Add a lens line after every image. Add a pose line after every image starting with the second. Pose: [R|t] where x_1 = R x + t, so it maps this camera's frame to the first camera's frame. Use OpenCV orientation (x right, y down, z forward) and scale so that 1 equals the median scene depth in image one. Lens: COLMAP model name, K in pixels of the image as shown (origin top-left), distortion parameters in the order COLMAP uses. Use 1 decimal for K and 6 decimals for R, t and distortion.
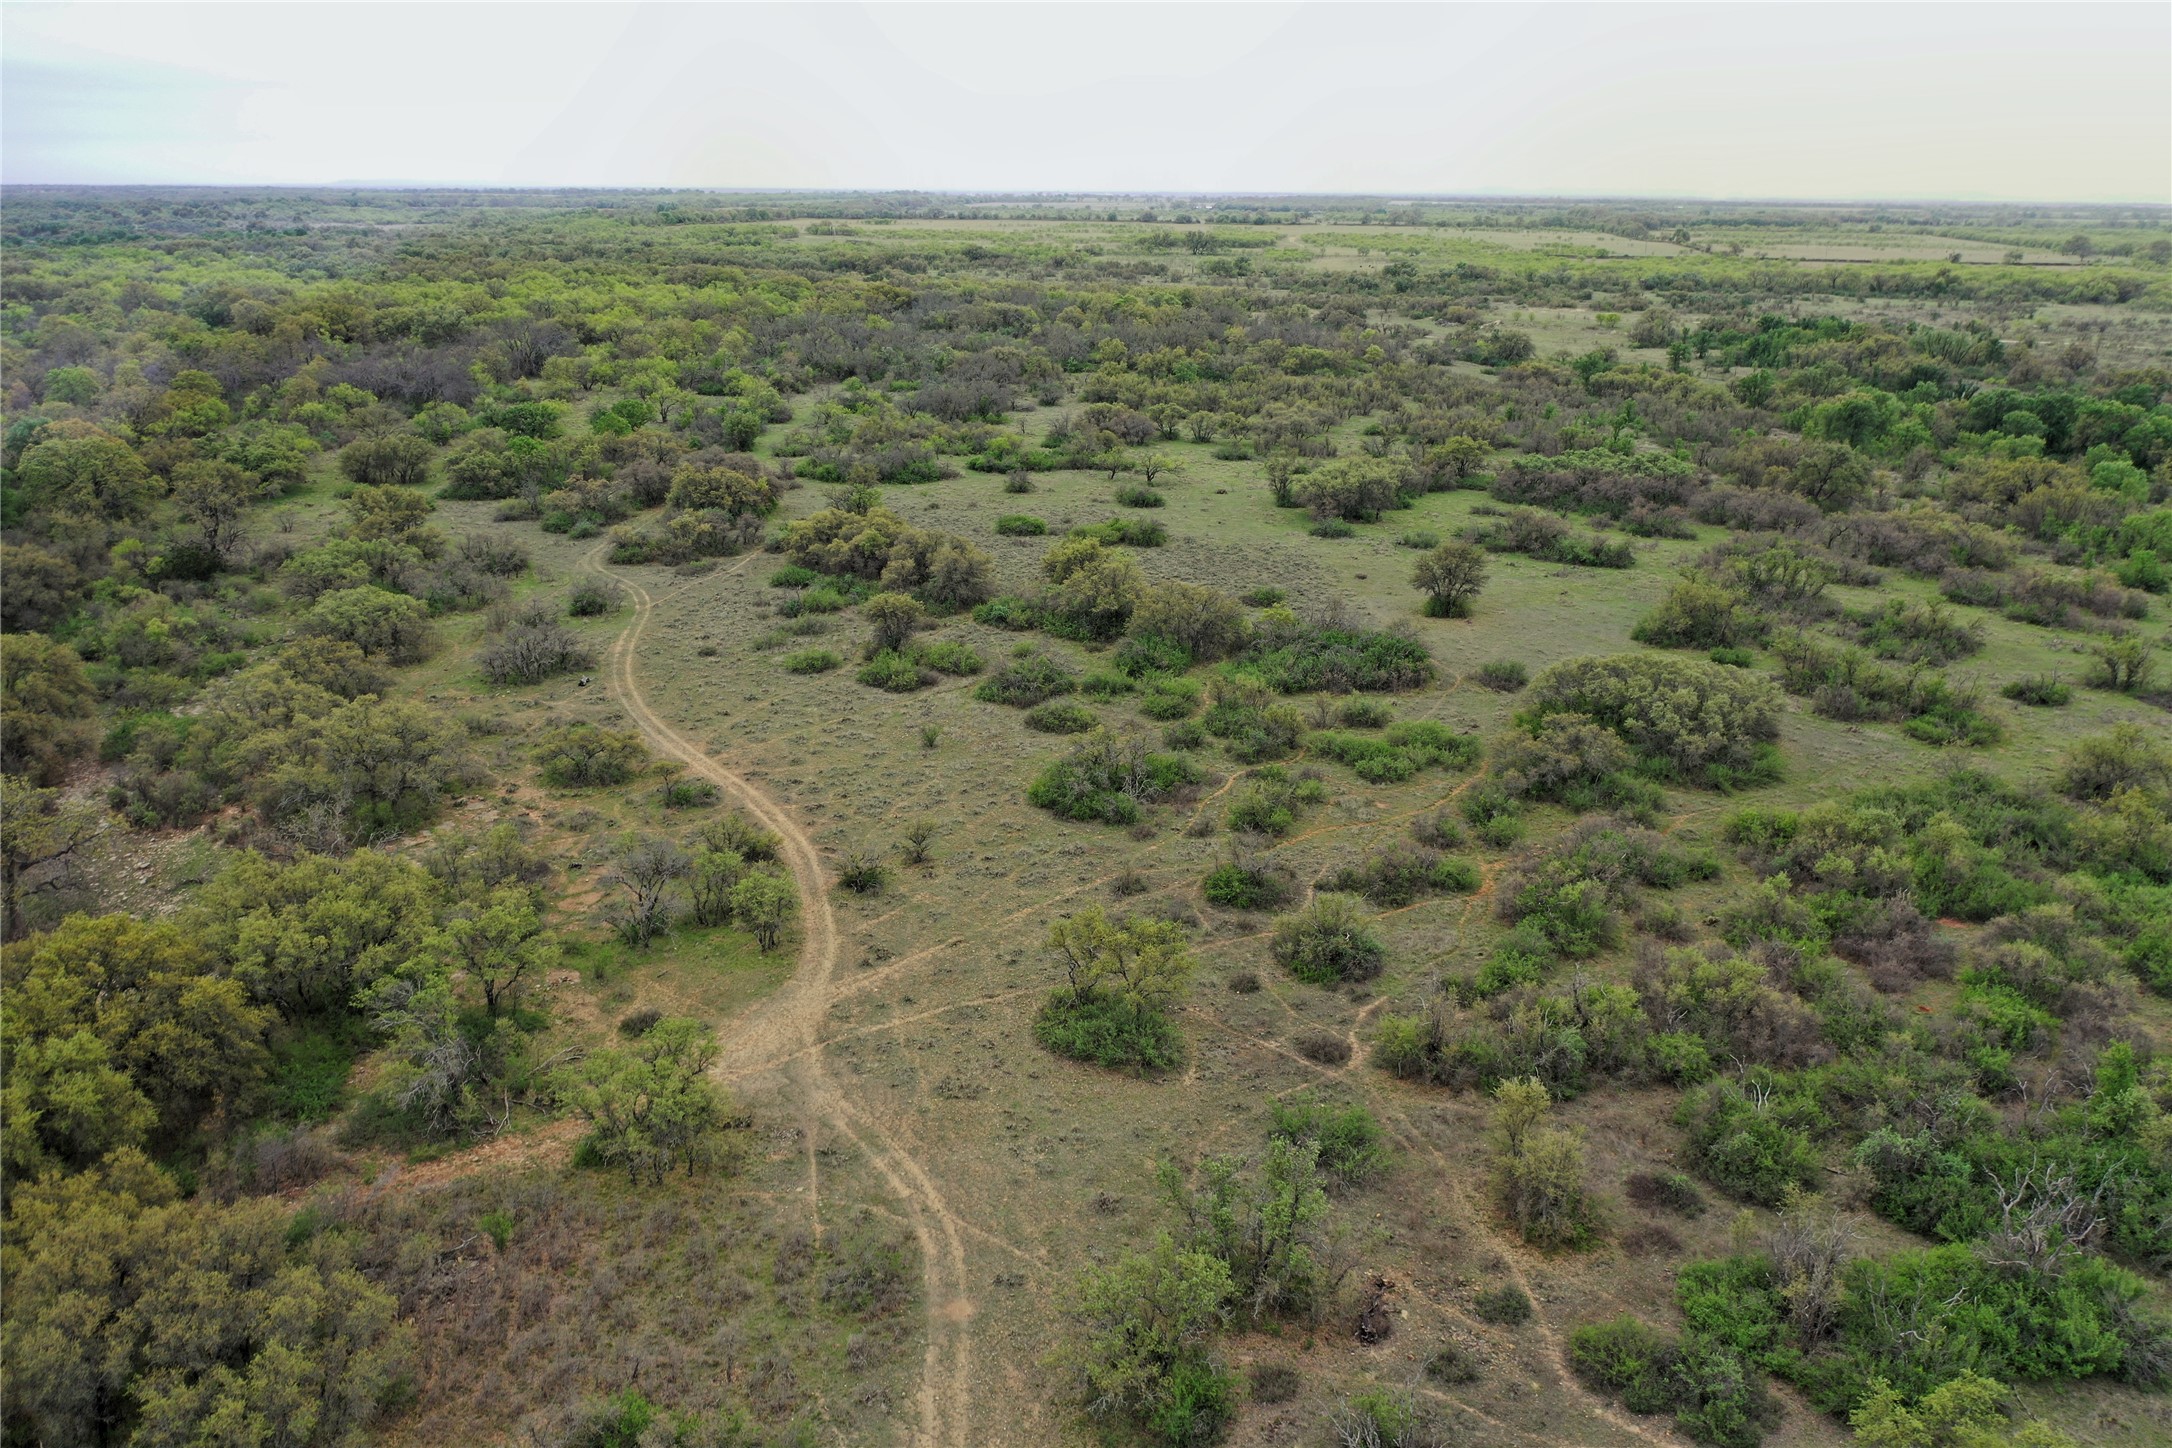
lens RADIAL K [[1706.0, 0, 1079.6], [0, 1706.0, 723.5], [0, 0, 1]] dist [-0.002632, -0.004383]
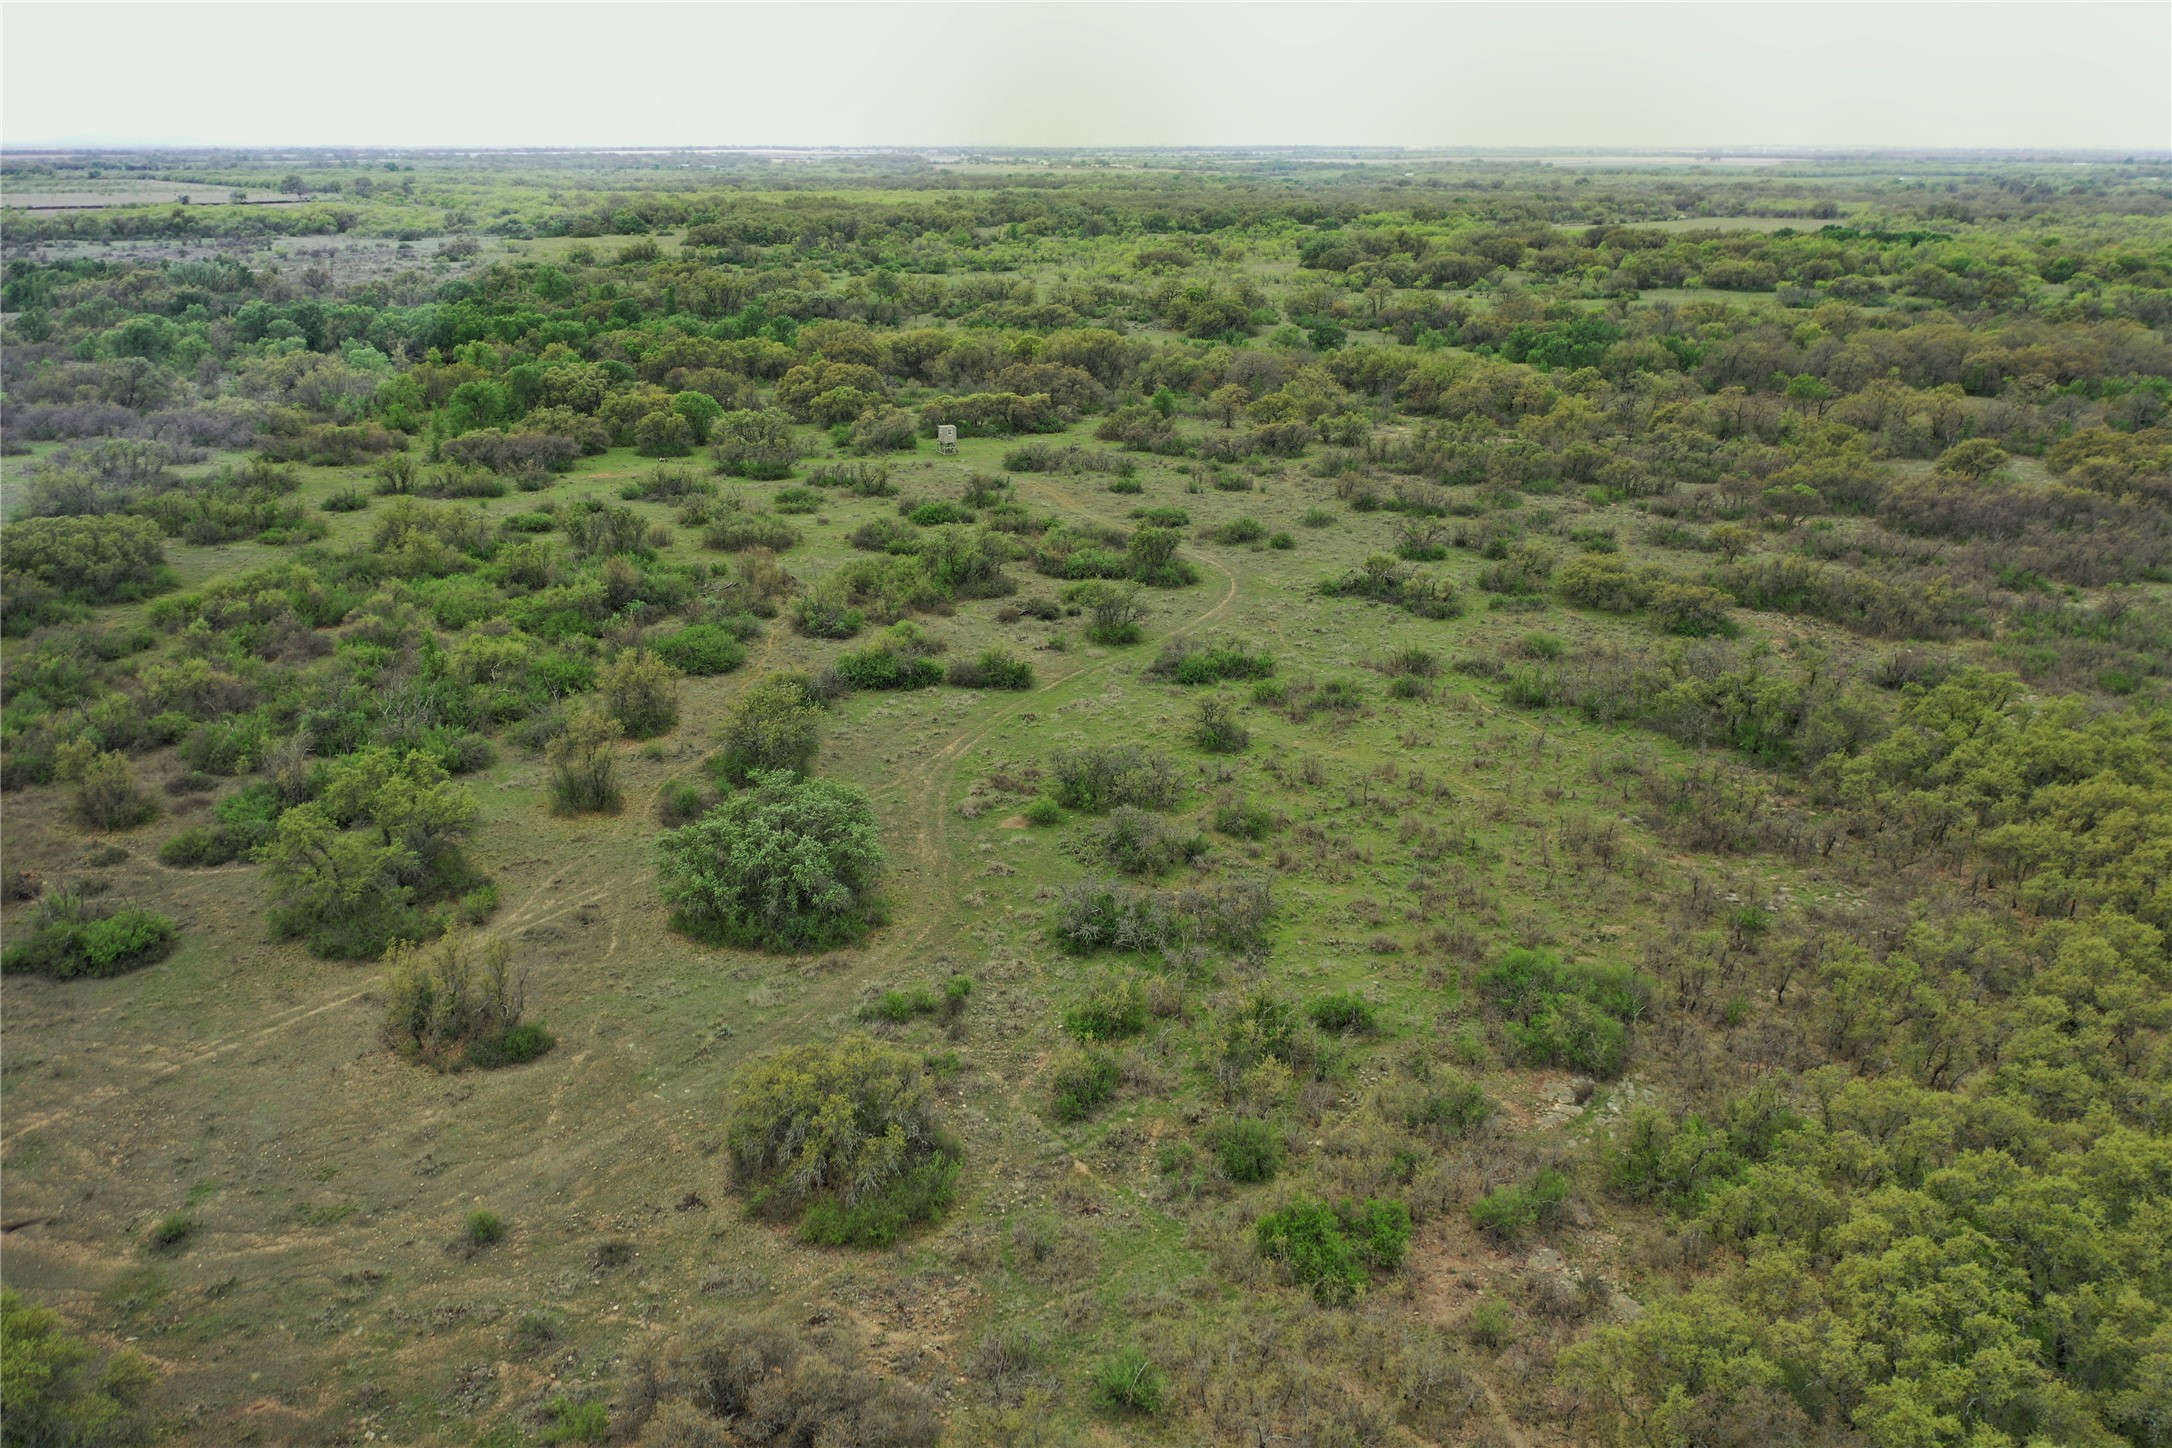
lens RADIAL K [[1706.0, 0, 1079.6], [0, 1706.0, 723.5], [0, 0, 1]] dist [-0.002632, -0.004383]
pose [[0.600427, -0.266234, 0.754060, -0.061719], [0.243929, 0.958989, 0.144357, 0.037104], [-0.761568, 0.097261, 0.640745, -0.116942]]
